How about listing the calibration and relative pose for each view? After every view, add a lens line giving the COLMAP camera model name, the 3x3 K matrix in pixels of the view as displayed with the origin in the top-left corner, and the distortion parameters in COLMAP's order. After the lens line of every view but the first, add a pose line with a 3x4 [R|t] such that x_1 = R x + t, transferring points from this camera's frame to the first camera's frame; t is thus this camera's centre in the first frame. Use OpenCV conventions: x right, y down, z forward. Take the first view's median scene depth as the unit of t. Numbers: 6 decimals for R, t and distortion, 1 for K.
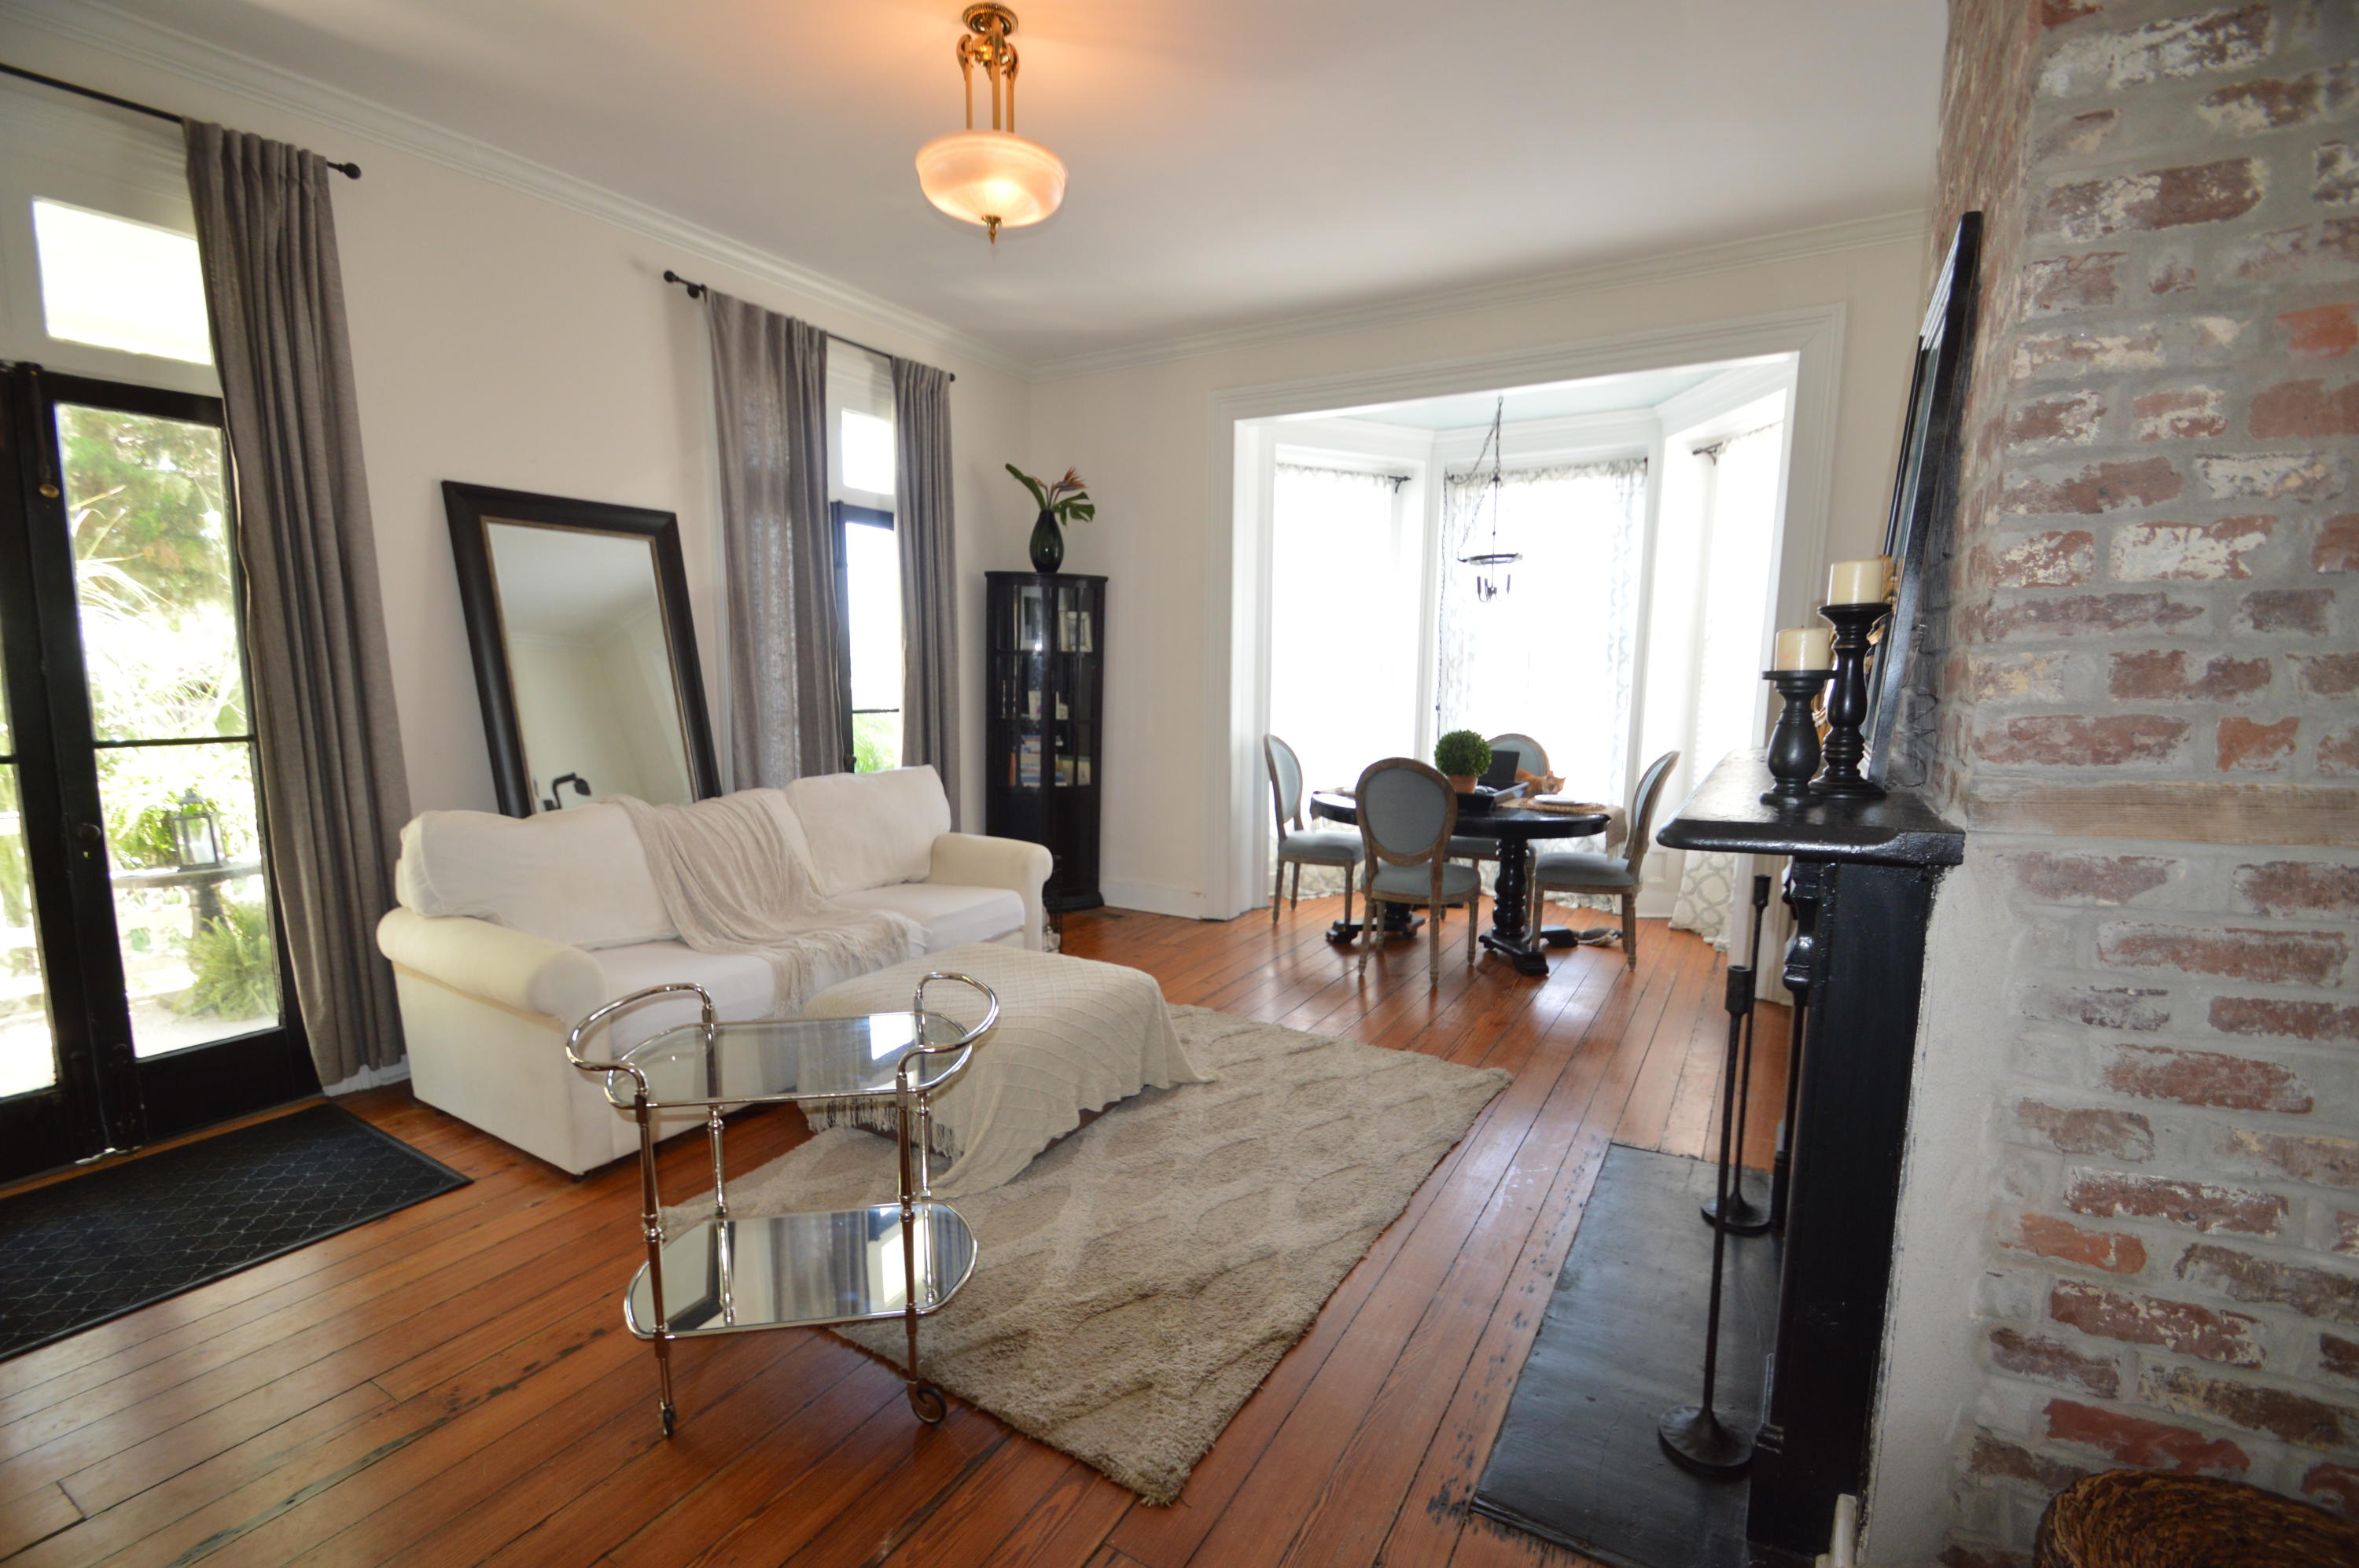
lens RADIAL K [[1033.4, 0, 1173.1], [0, 1033.4, 826.9], [0, 0, 1]] dist [0.008704, -0.013064]
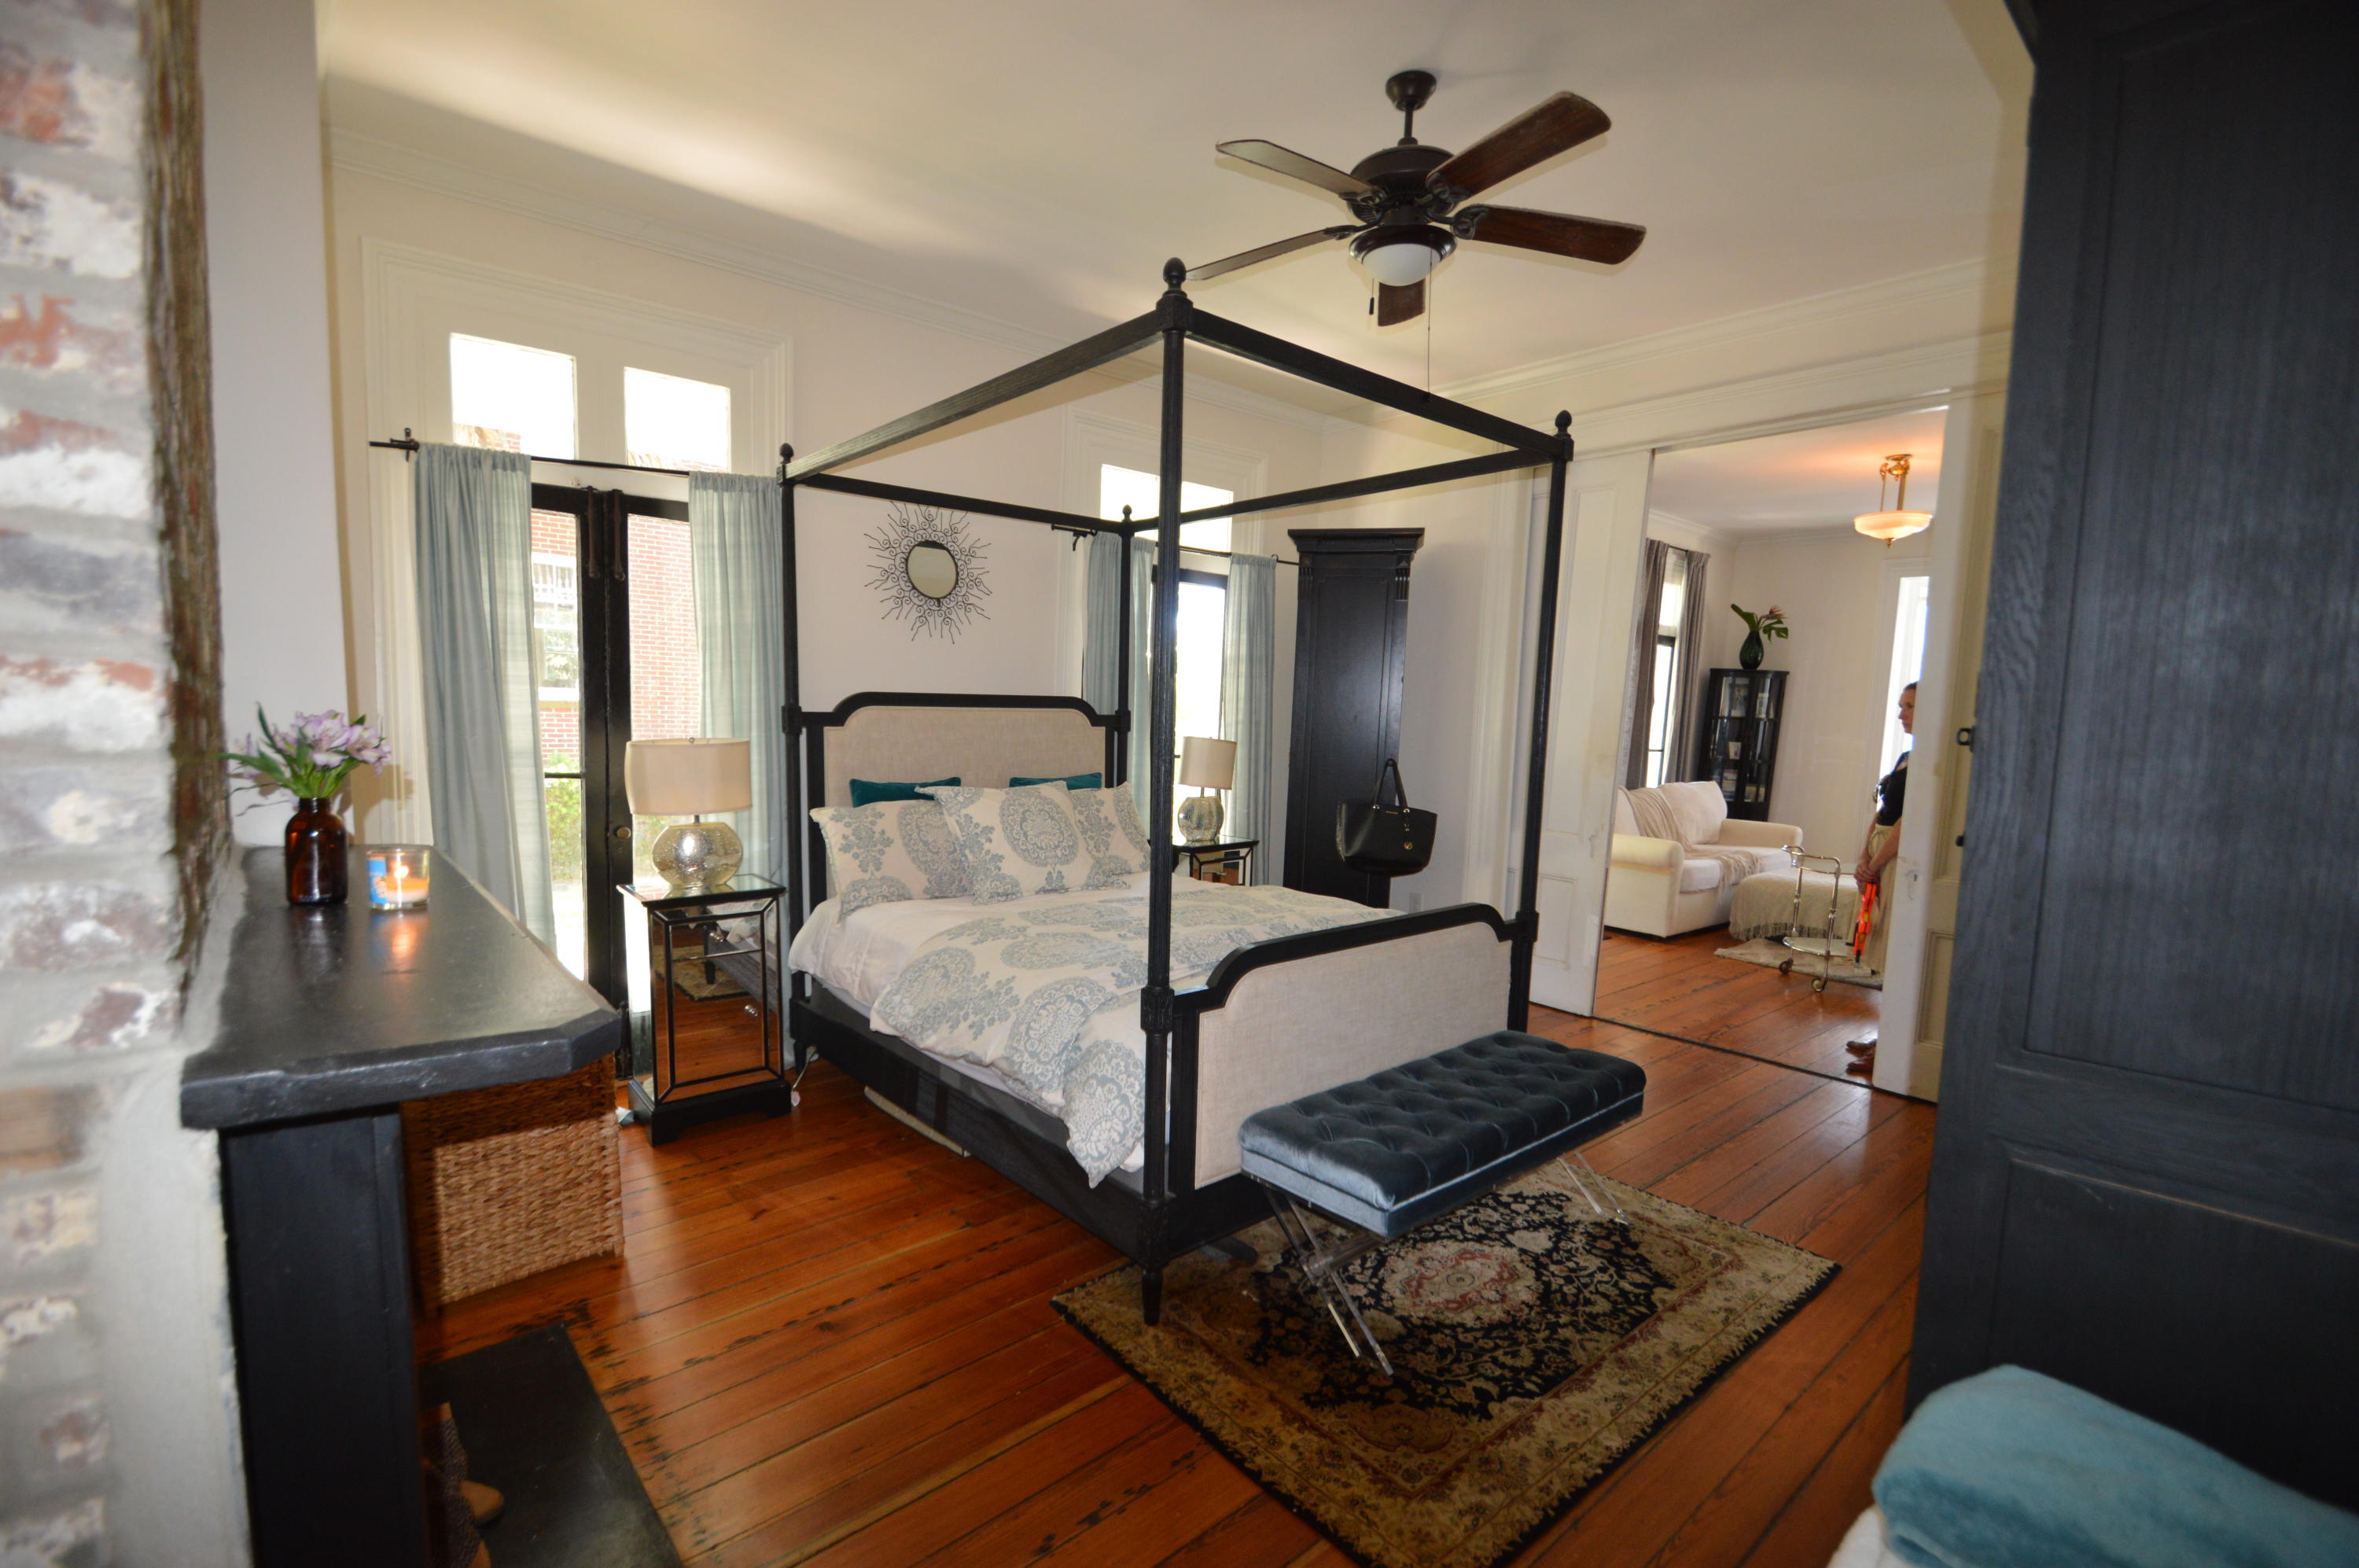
lens RADIAL K [[1033.4, 0, 1213.3], [0, 1033.4, 855.7], [0, 0, 1]] dist [0.008704, -0.013064]
pose [[0.957117, 0.045488, -0.286108, -0.512189], [-0.054749, 0.998201, -0.024450, 0.152493], [0.284481, 0.039065, 0.957885, -0.896958]]
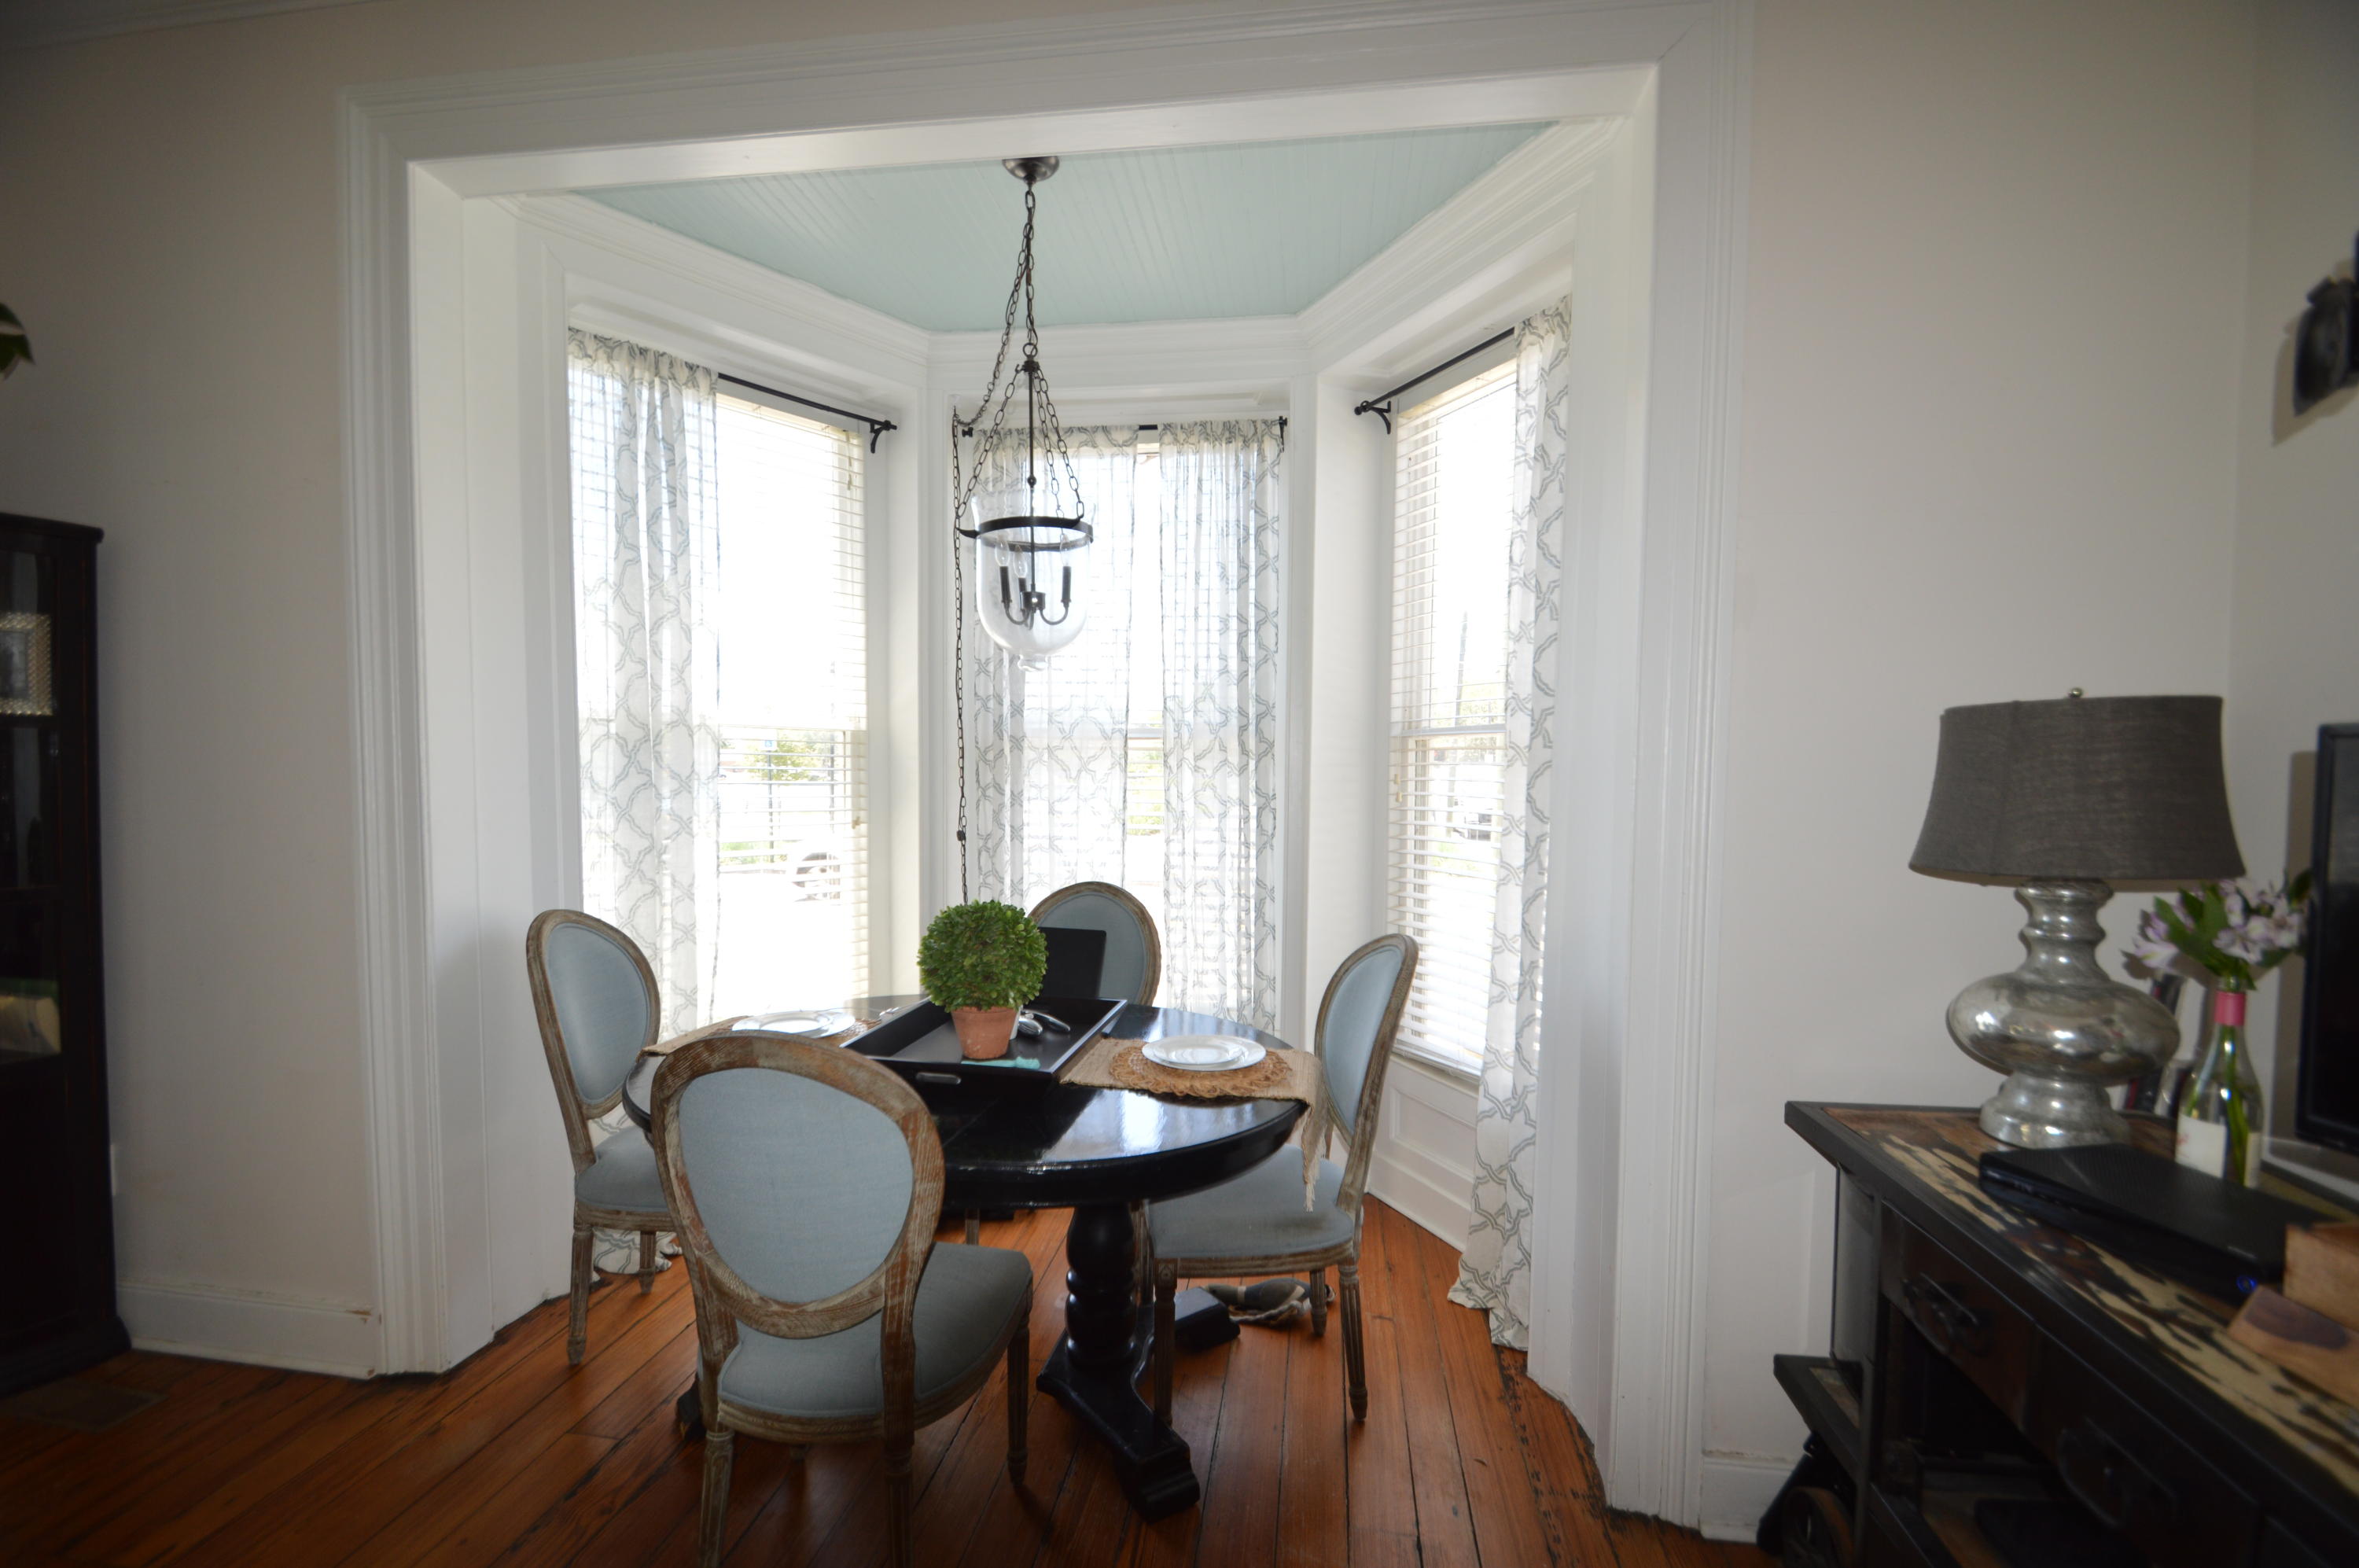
lens RADIAL K [[1033.4, 0, 1166.9], [0, 1033.4, 835.9], [0, 0, 1]] dist [0.008704, -0.013064]
pose [[0.925483, -0.018327, 0.378346, 0.187876], [0.048819, 0.996270, -0.071159, -0.087850], [-0.375630, 0.084327, 0.922925, 0.563194]]
